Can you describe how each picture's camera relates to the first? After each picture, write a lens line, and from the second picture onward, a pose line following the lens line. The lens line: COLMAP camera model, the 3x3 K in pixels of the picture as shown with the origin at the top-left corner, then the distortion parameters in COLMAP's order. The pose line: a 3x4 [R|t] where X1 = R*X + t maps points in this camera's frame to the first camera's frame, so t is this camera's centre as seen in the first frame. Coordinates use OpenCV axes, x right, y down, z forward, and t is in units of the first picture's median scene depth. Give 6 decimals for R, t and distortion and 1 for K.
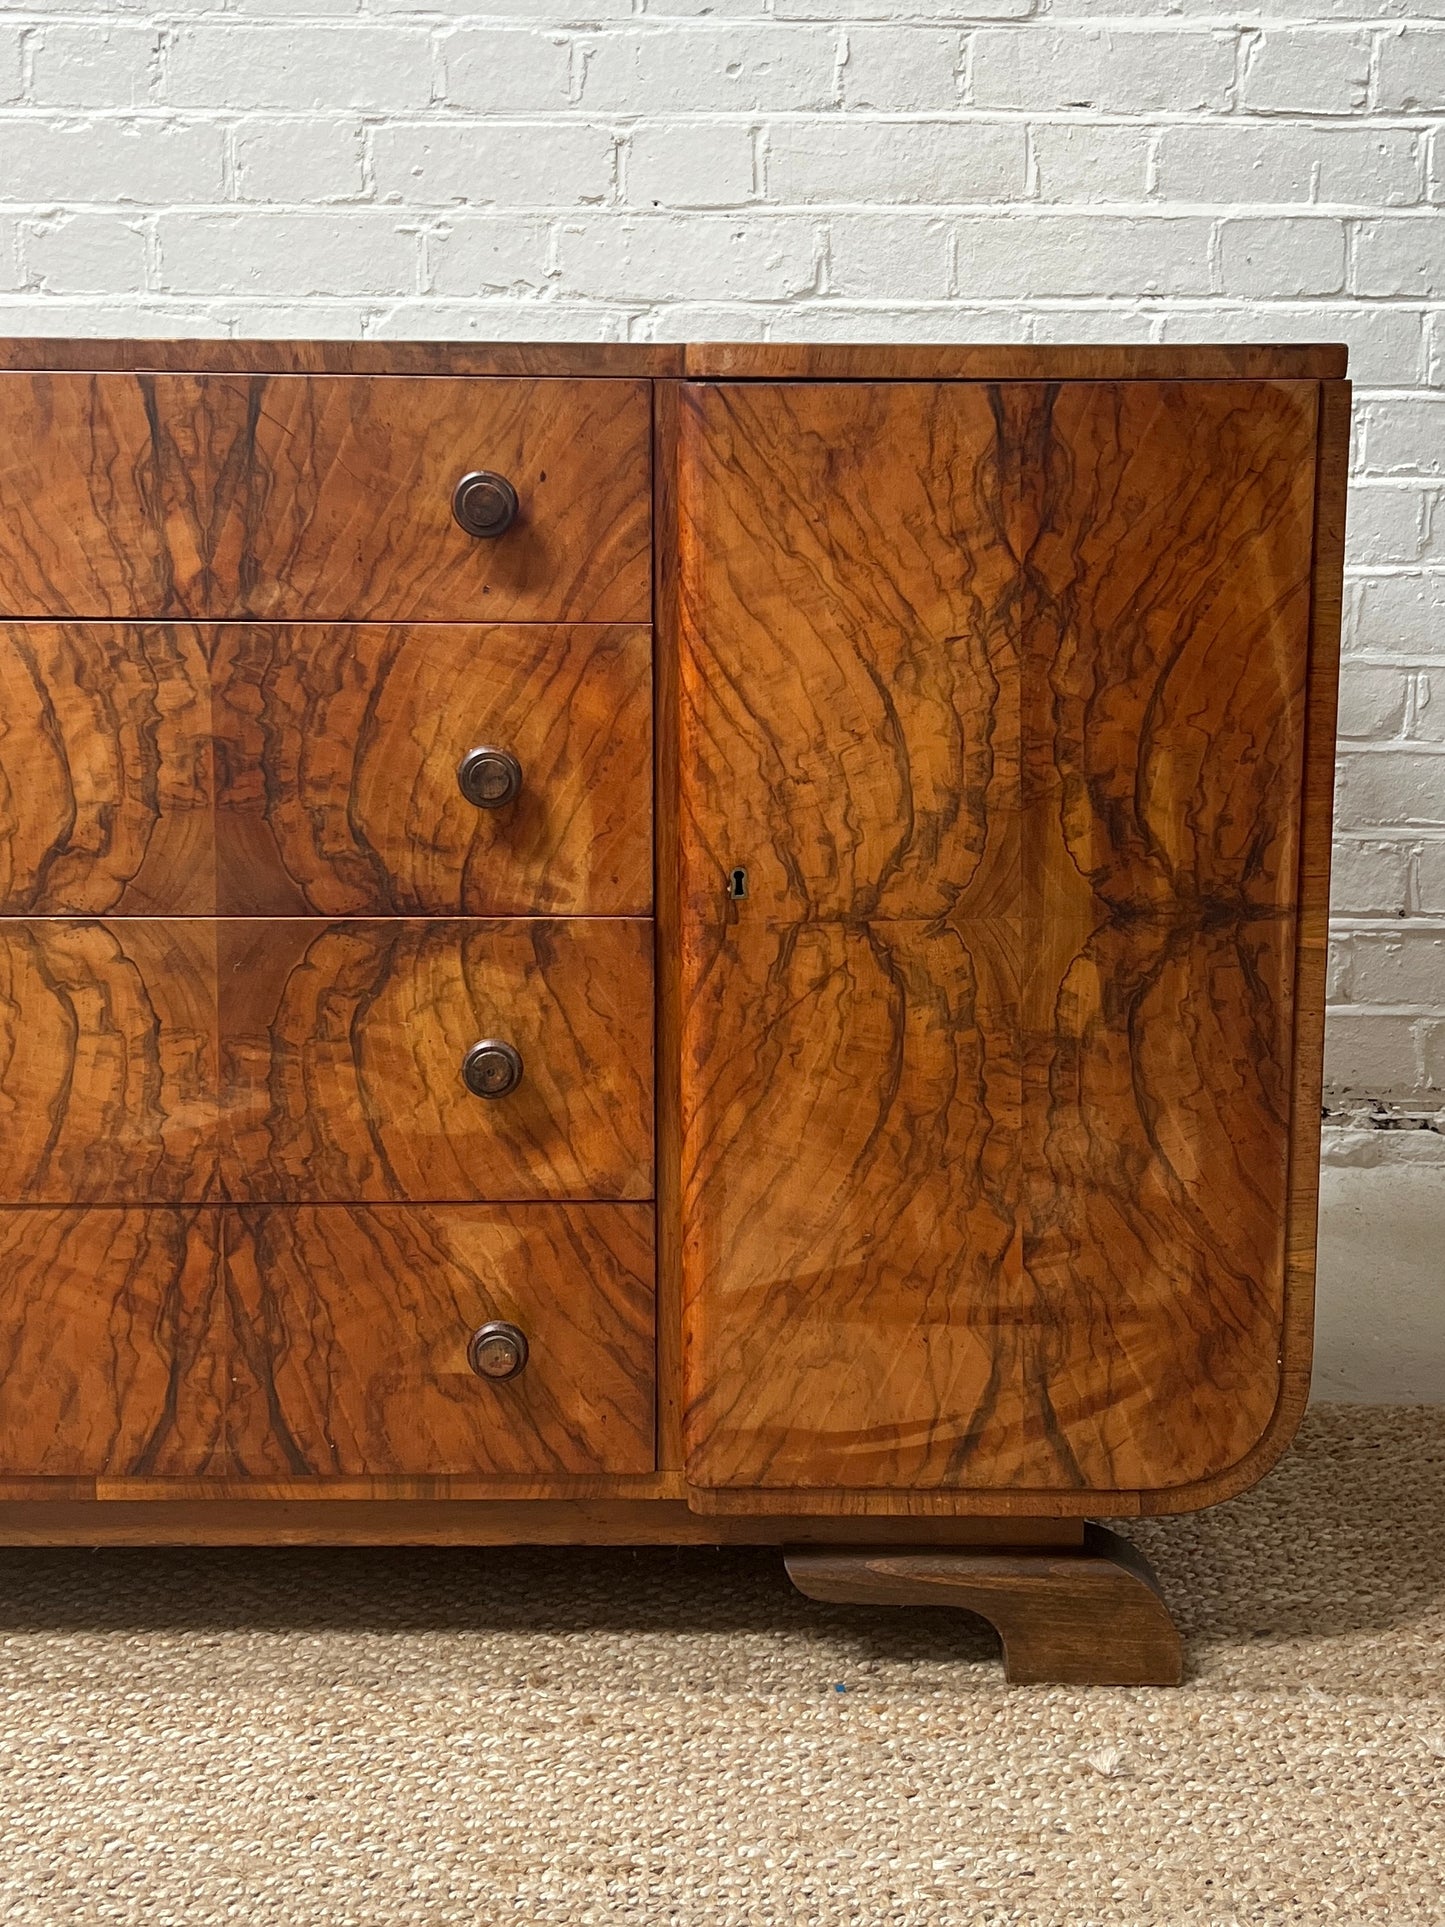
lens RADIAL K [[2324.8, 0, 741.5], [0, 2324.8, 812.0], [0, 0, 1]] dist [0.184265, -0.546914]
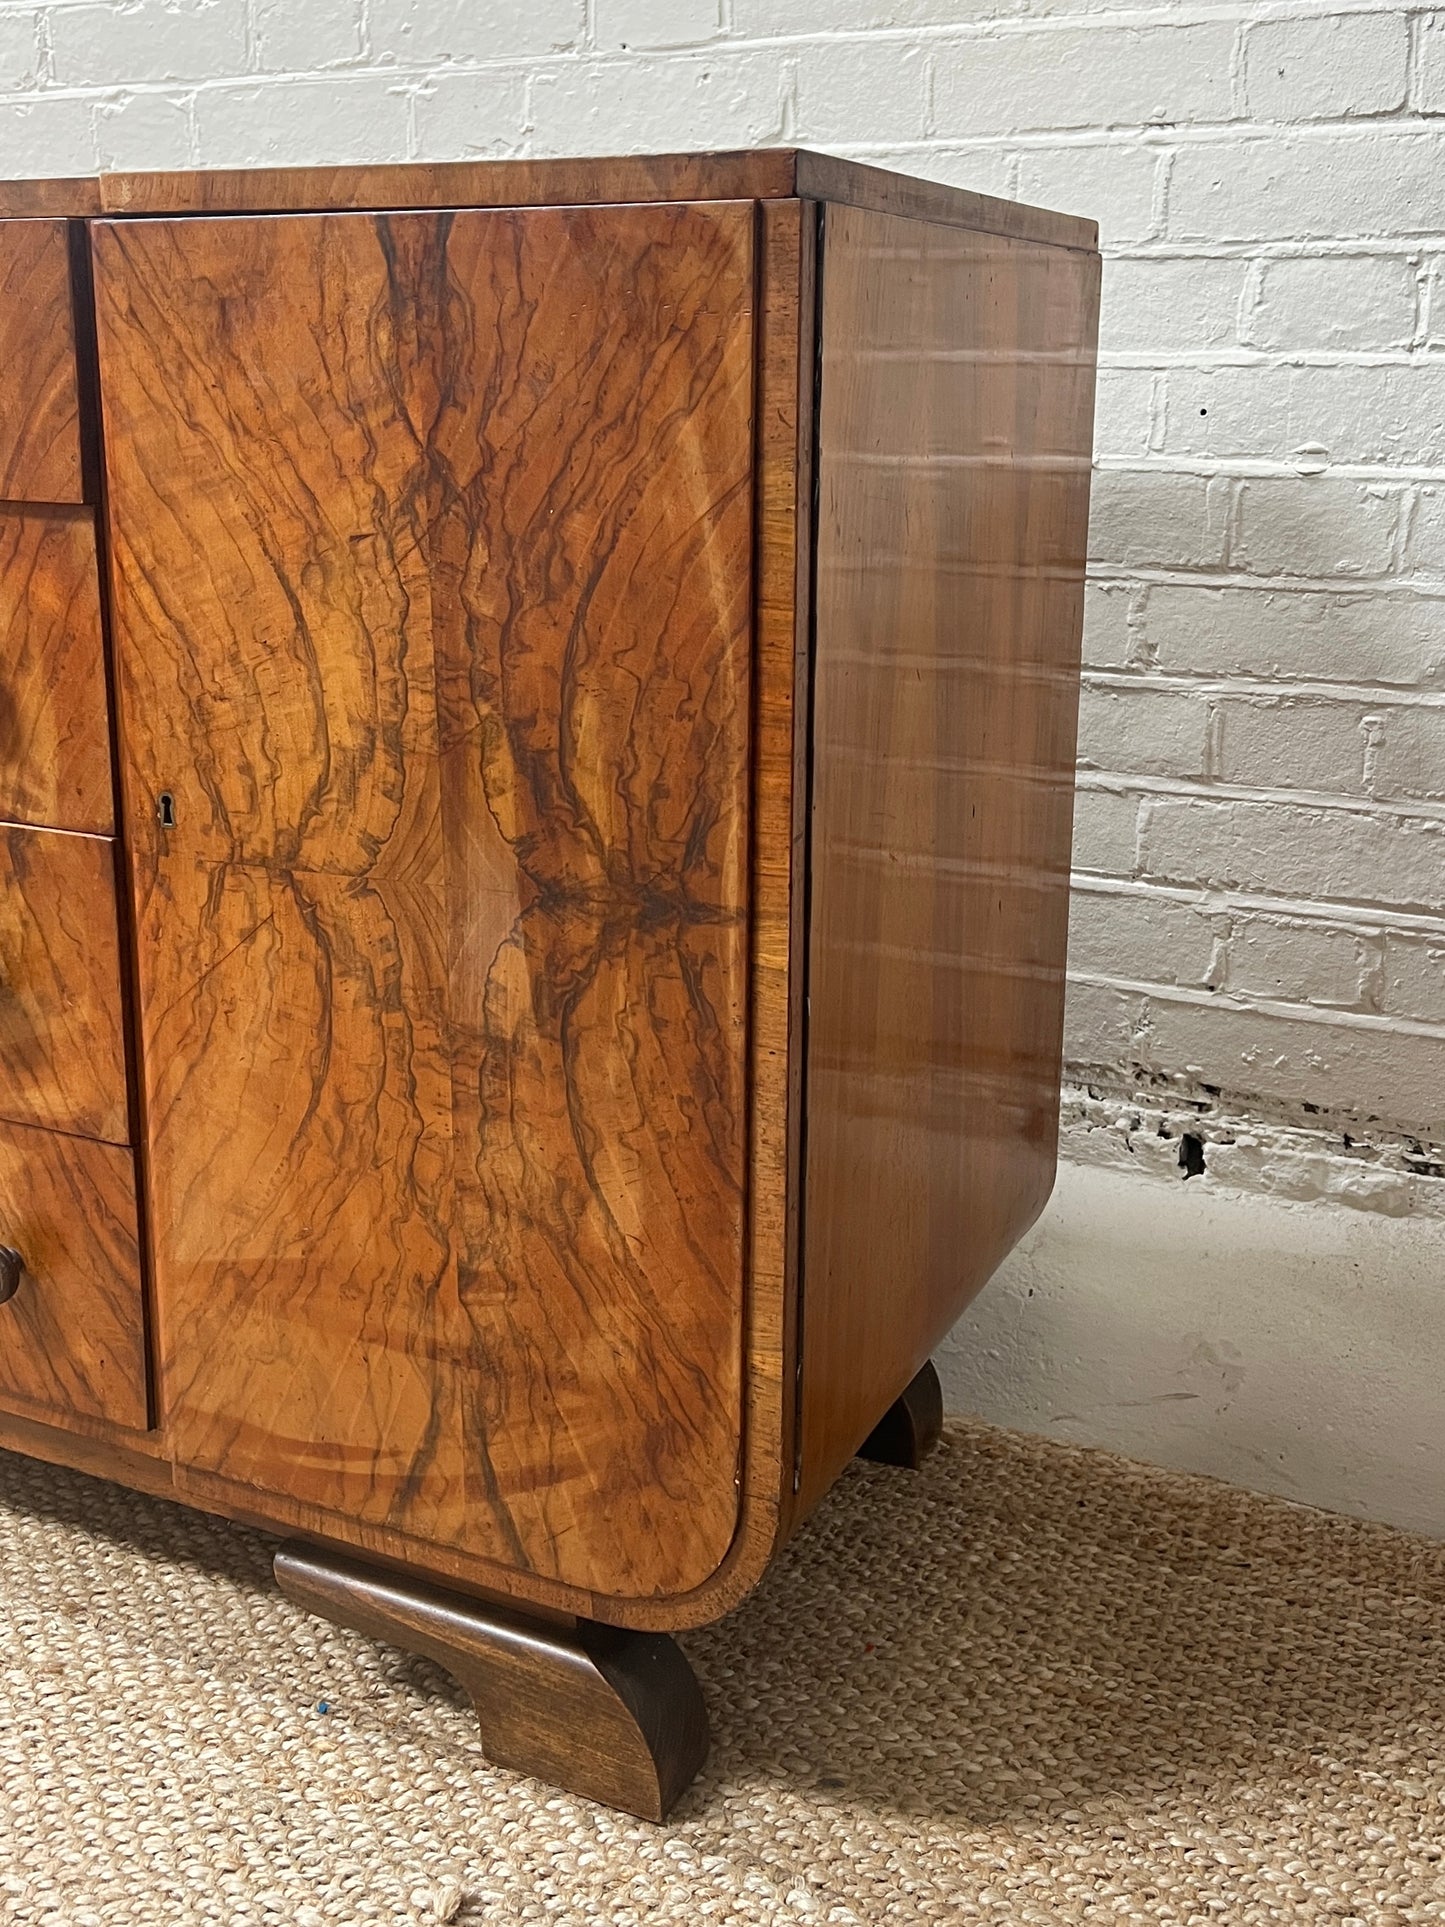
lens RADIAL K [[1975.6, 0, 719.3], [0, 1975.6, 799.4], [0, 0, 1]] dist [0.153322, -0.399940]
pose [[0.897178, 0.097575, -0.430757, 0.486252], [-0.068101, 0.994190, 0.083362, -0.047538], [0.436388, -0.045456, 0.898610, 0.407657]]
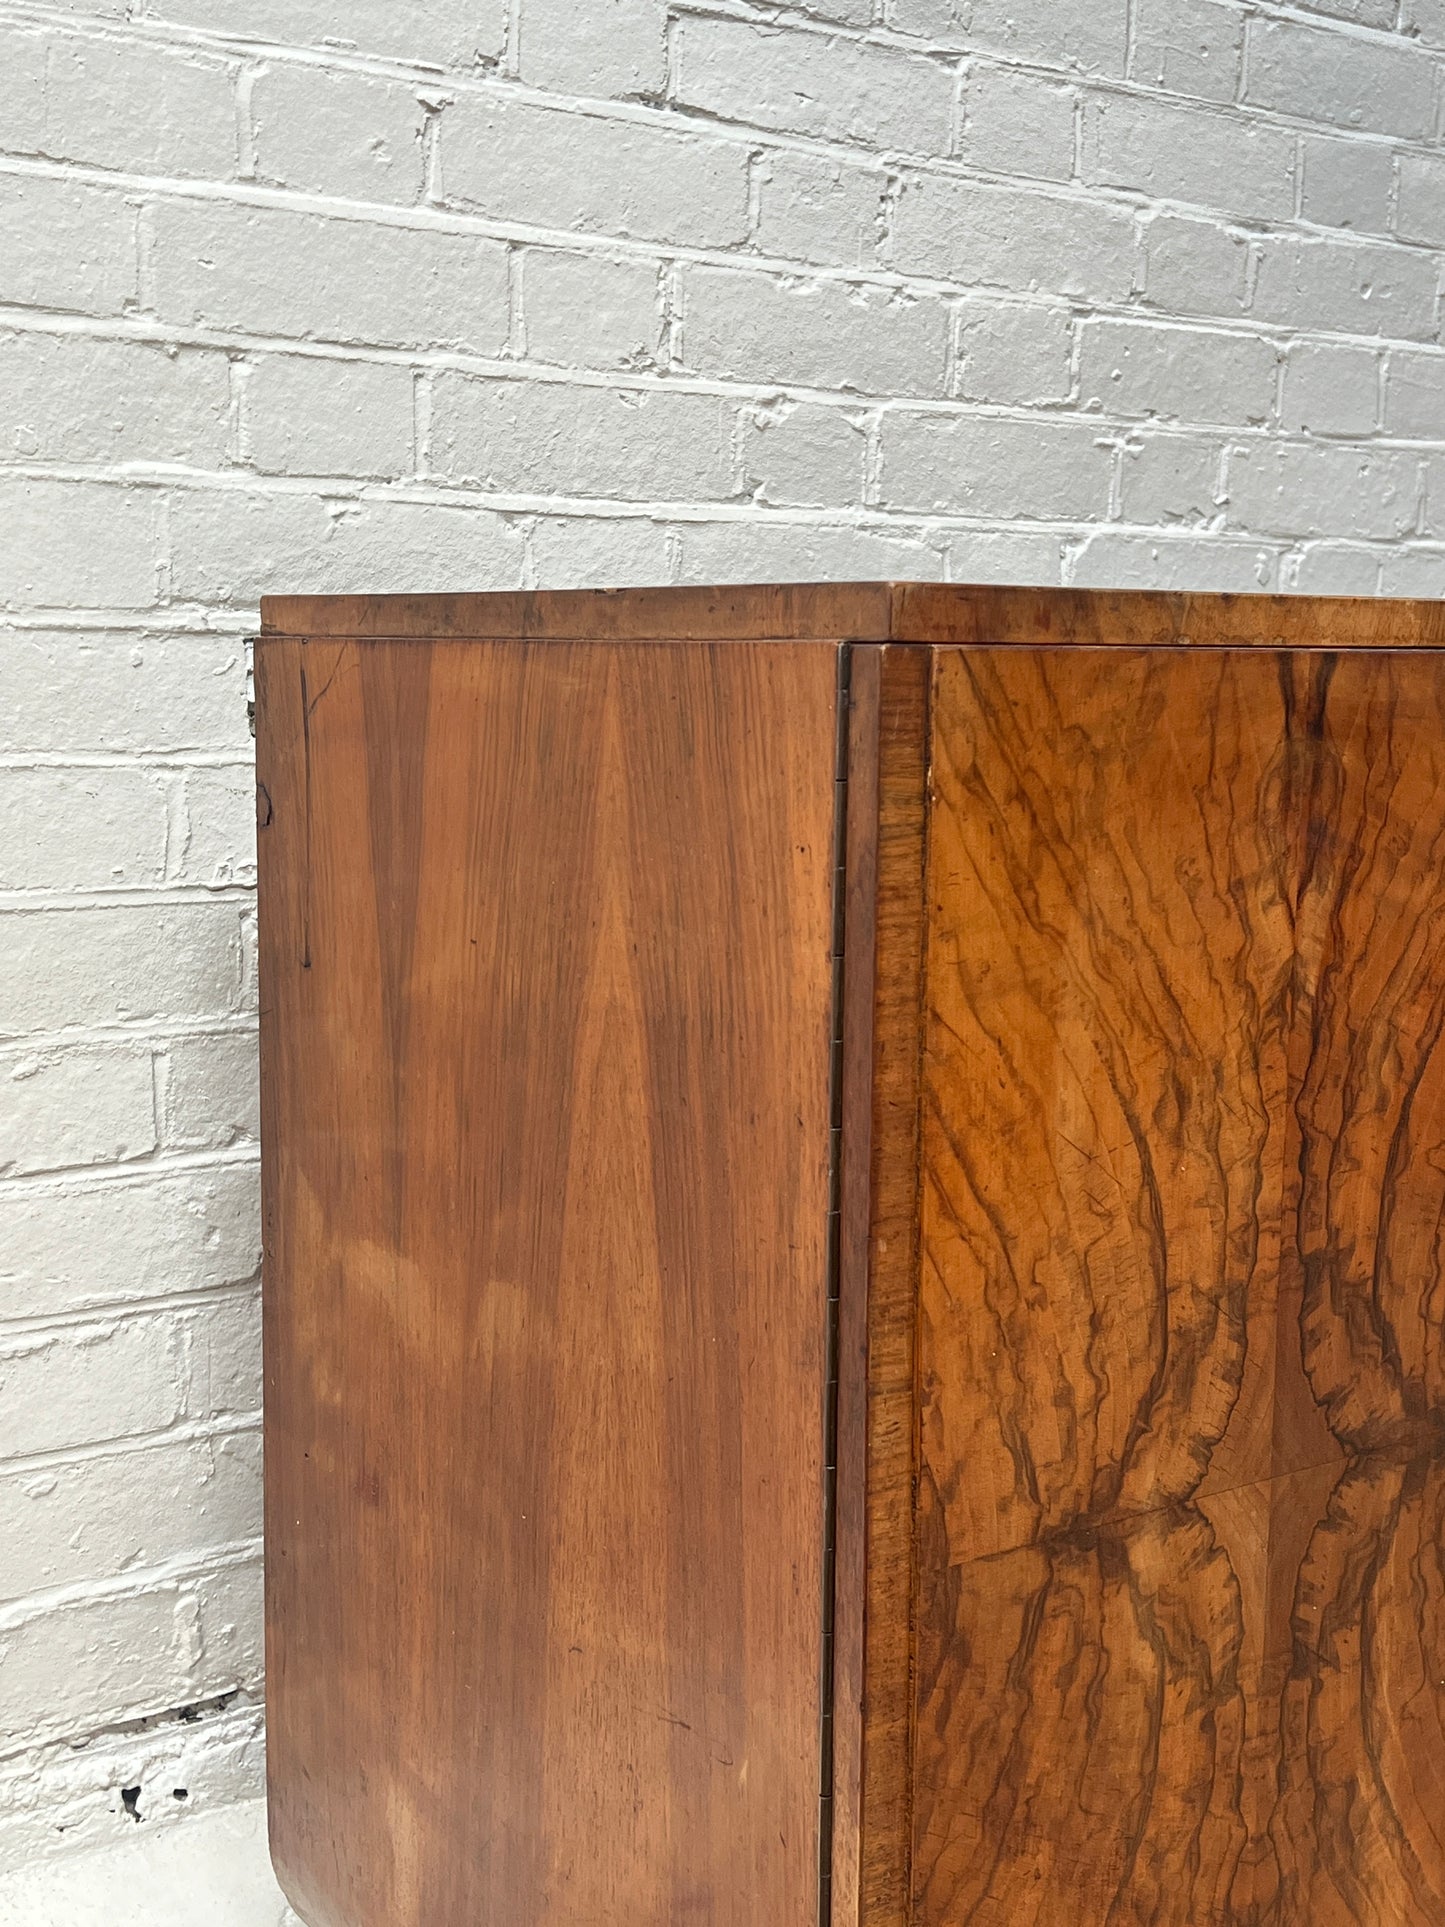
lens RADIAL K [[2400.6, 0, 722.5], [0, 2400.6, 963.5], [0, 0, 1]] dist [0.151871, -0.431443]
pose [[0.807446, -0.067931, 0.586017, -1.039390], [0.073996, 0.997165, 0.013635, -0.114199], [-0.585282, 0.032354, 0.810184, 0.520156]]
